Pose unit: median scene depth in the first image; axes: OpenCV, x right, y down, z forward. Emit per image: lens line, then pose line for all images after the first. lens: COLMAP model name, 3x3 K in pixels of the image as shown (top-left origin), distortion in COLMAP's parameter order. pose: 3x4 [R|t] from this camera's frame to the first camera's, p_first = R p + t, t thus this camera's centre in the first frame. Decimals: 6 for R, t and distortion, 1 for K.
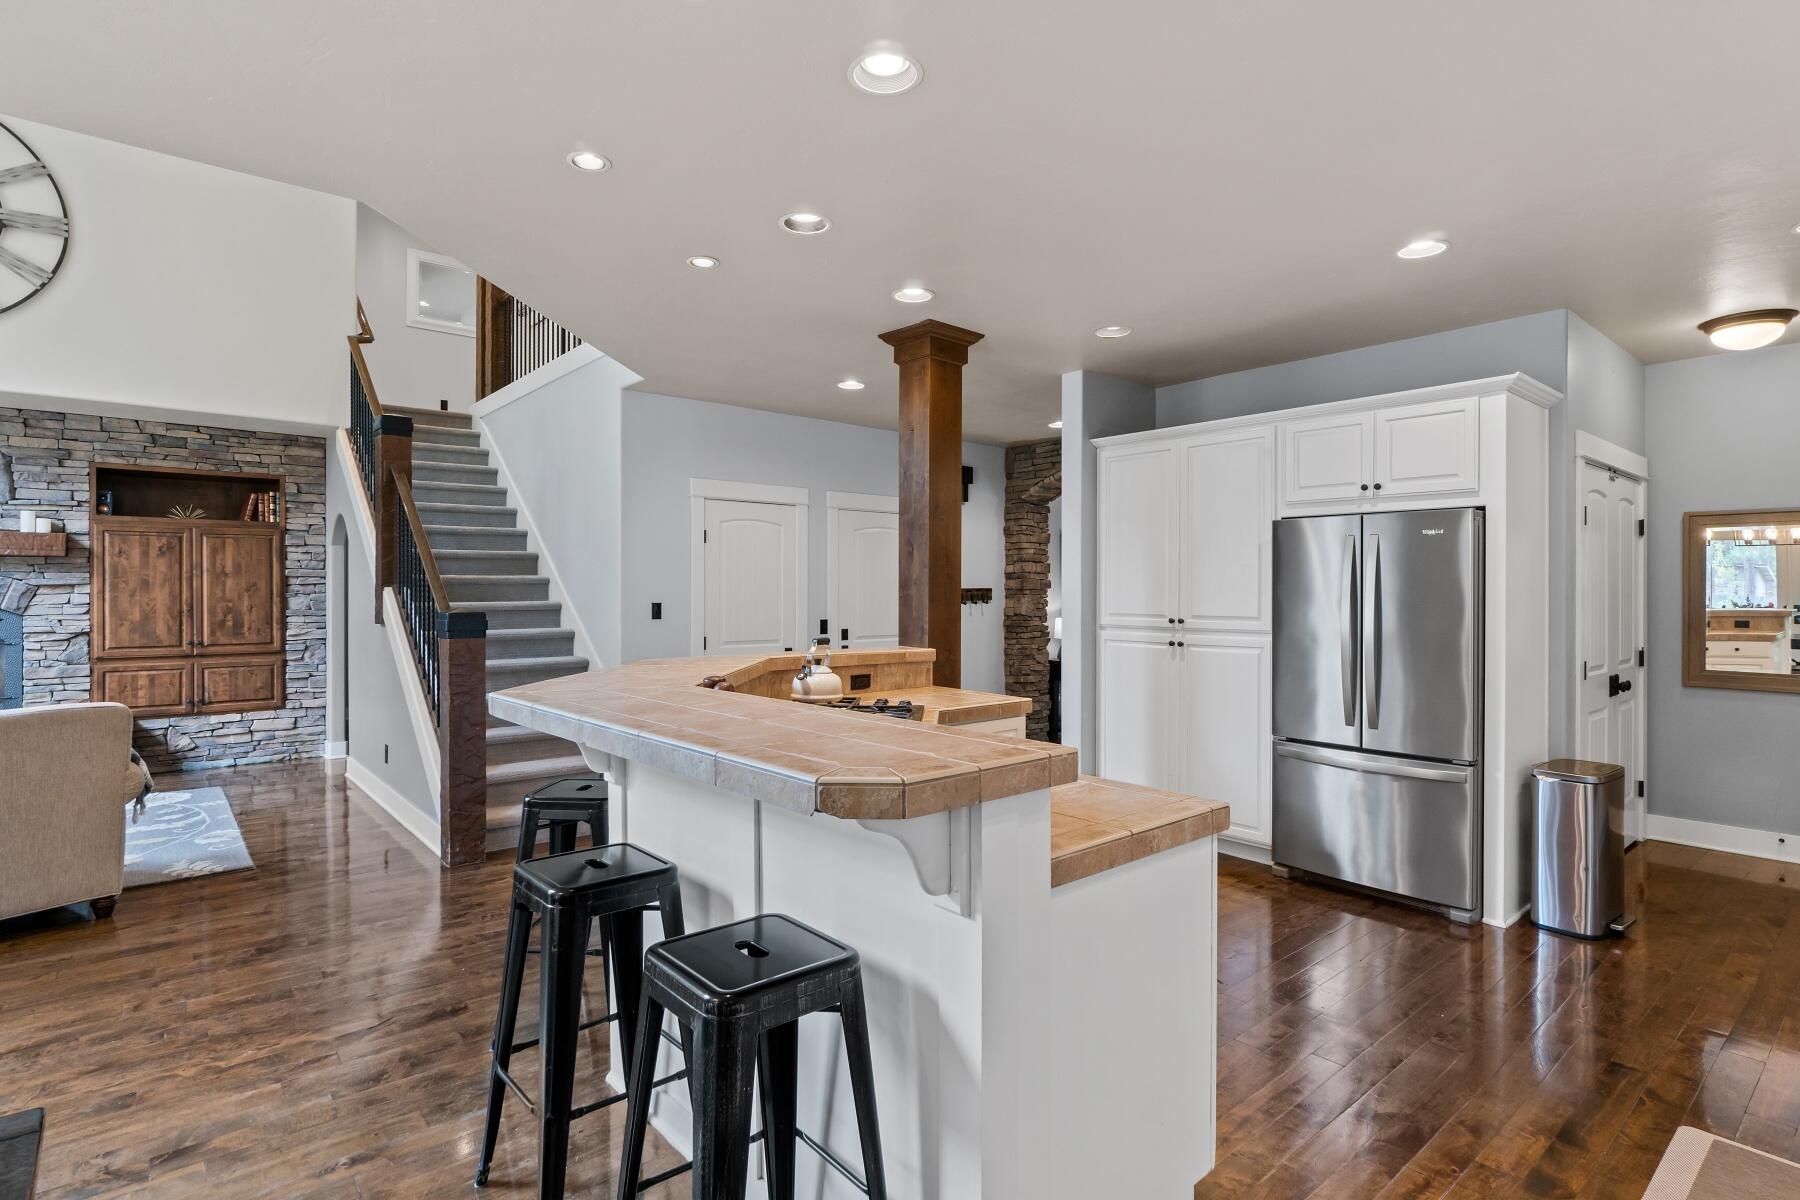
lens RADIAL K [[909.7, 0, 901.1], [0, 909.7, 591.4], [0, 0, 1]] dist [-0.002397, 0.000613]
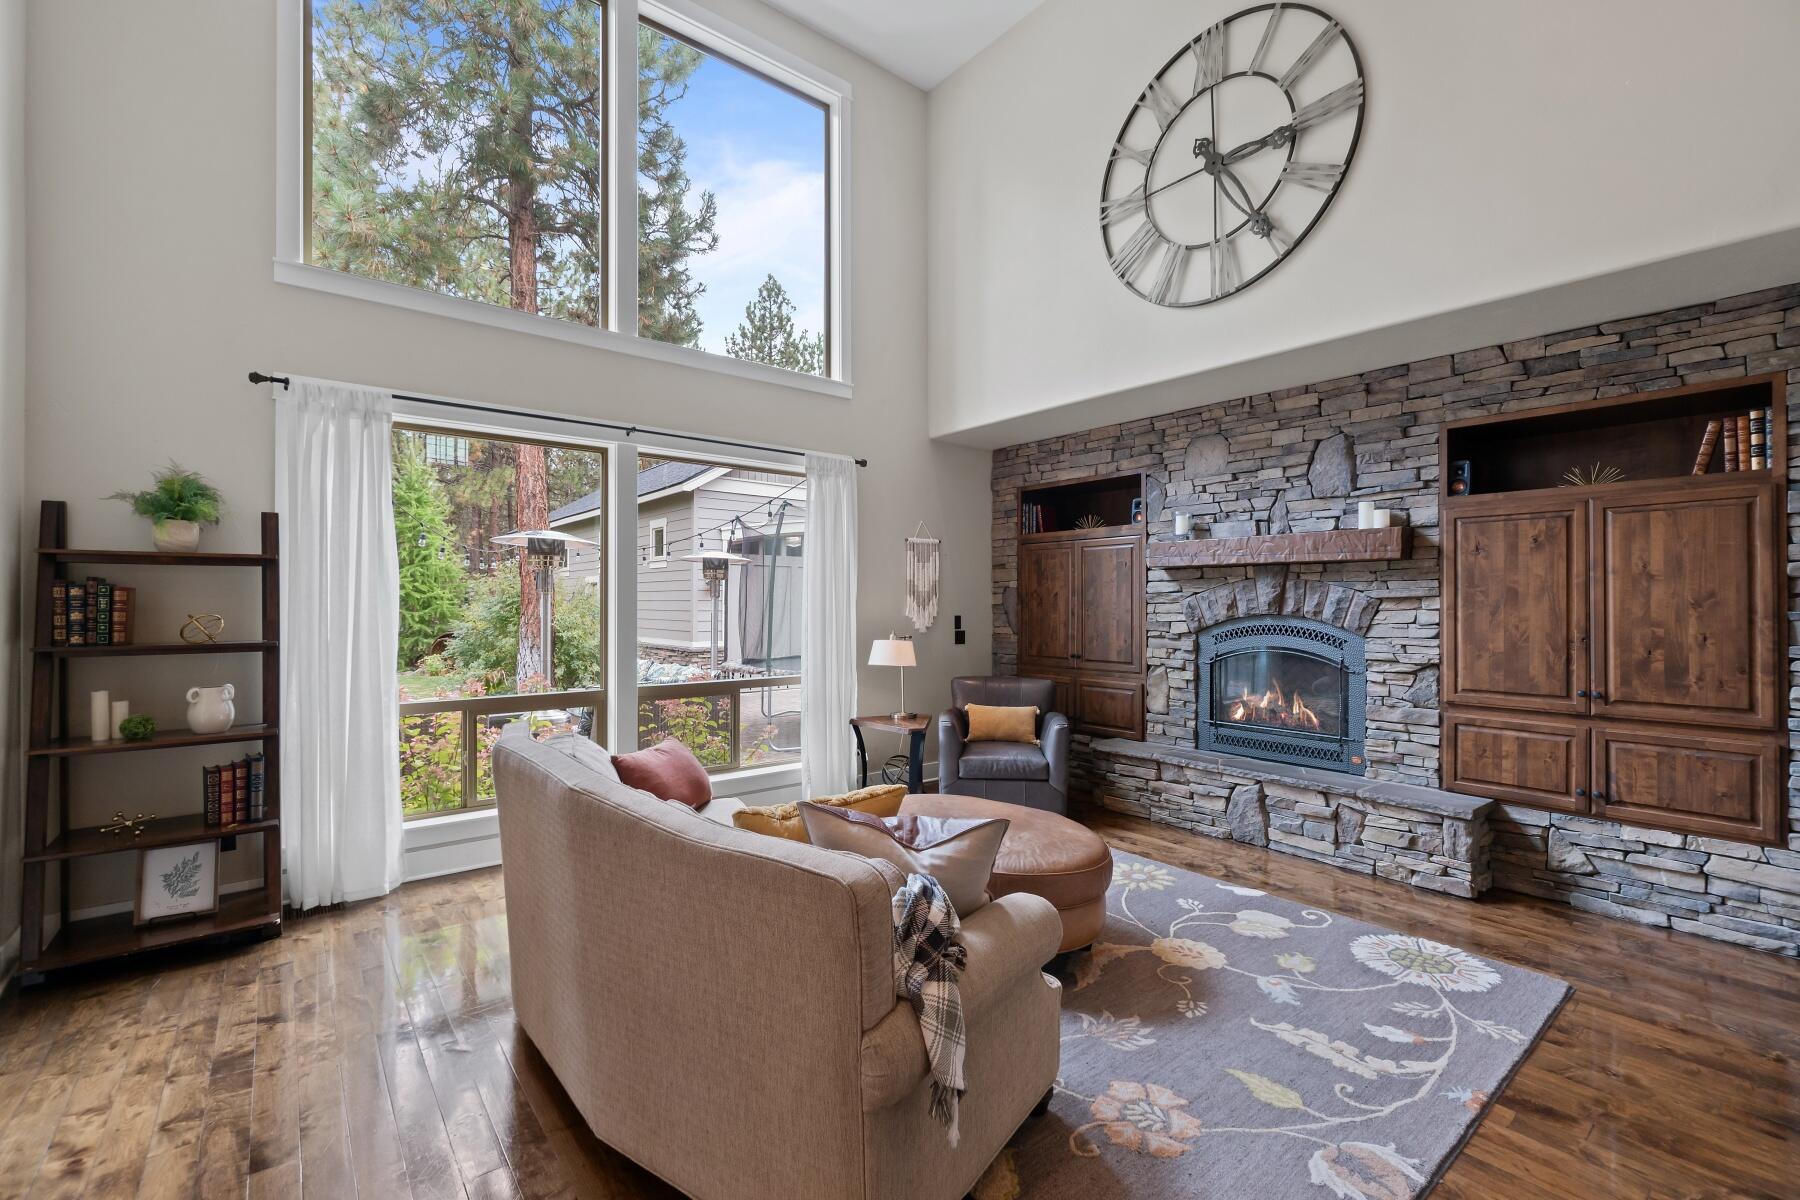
lens RADIAL K [[795.4, 0, 895.5], [0, 795.4, 600.5], [0, 0, 1]] dist [-0.003944, 0.001676]
pose [[-0.018393, -0.005512, -0.999816, -0.260023], [-0.004563, 0.999975, -0.005429, 0.000566], [0.999820, 0.004463, -0.018418, 0.568612]]
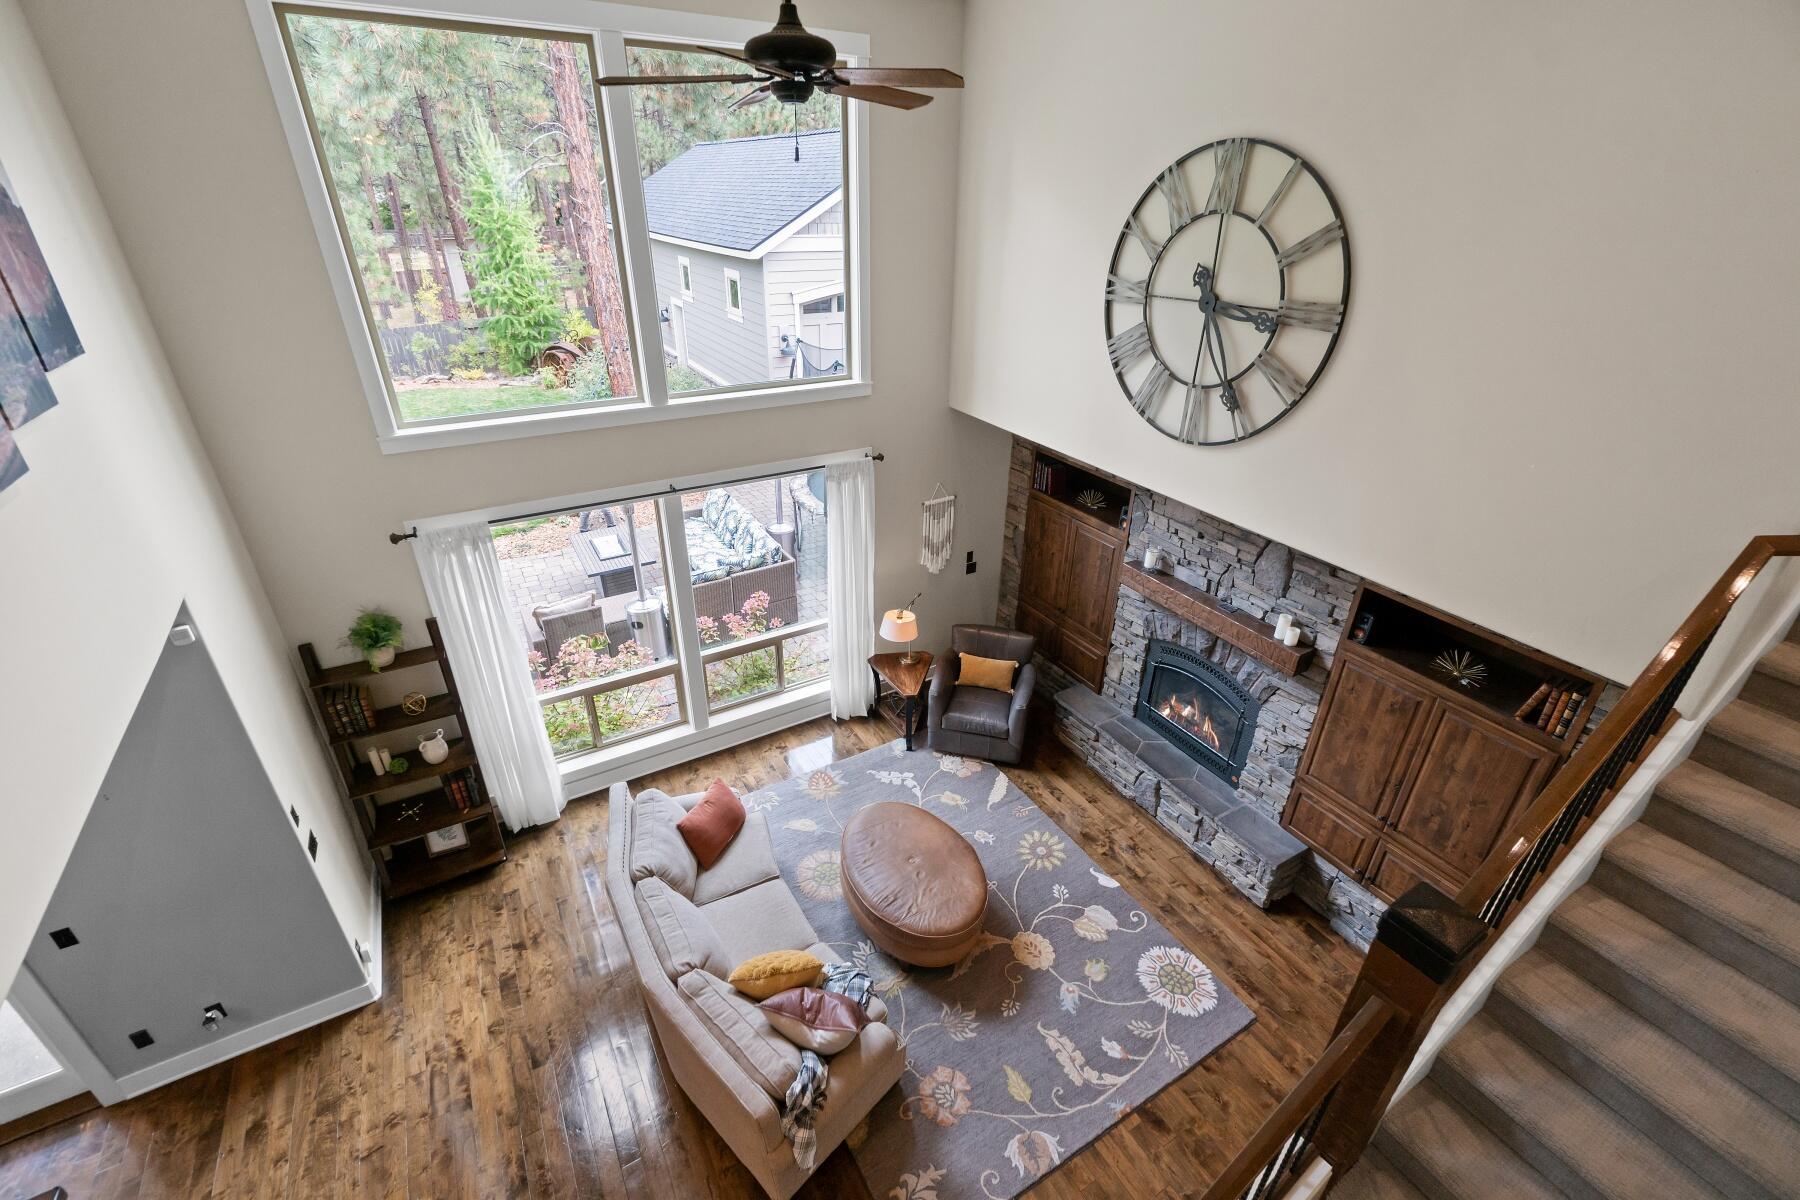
lens RADIAL K [[795.4, 0, 887.6], [0, 795.4, 601.9], [0, 0, 1]] dist [-0.003944, 0.001676]
pose [[-0.168175, 0.471934, -0.865445, -0.212792], [-0.011090, 0.876988, 0.480384, -0.434834], [0.985695, 0.090386, -0.142254, 0.671596]]
